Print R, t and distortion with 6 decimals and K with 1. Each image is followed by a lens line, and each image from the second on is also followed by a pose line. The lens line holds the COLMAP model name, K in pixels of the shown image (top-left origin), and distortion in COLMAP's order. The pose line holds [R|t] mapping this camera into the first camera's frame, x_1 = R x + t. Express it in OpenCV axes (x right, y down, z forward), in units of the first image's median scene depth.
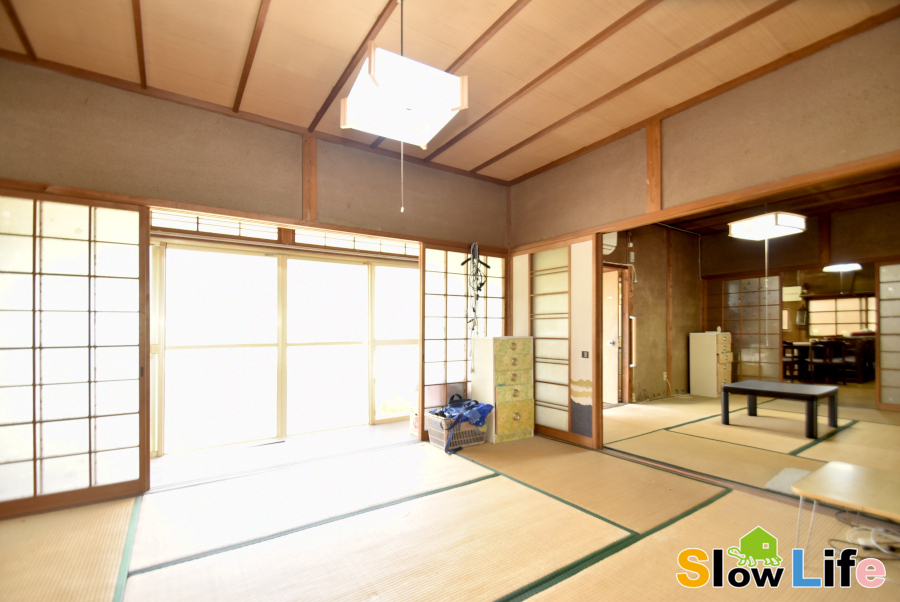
lens RADIAL K [[404.0, 0, 444.0], [0, 404.0, 330.2], [0, 0, 1]] dist [-0.000372, -0.001430]
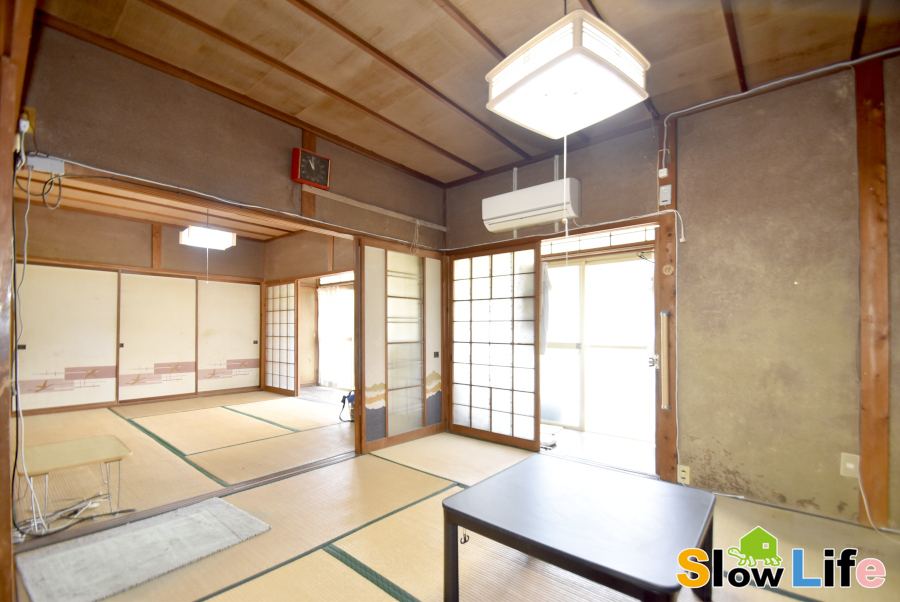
lens RADIAL K [[404.0, 0, 439.2], [0, 404.0, 326.5], [0, 0, 1]] dist [-0.000372, -0.001430]
pose [[0.256100, -0.008626, -0.966612, 0.625854], [-0.007645, 0.999911, -0.010949, -0.004755], [0.966620, 0.010194, 0.256011, 0.417694]]
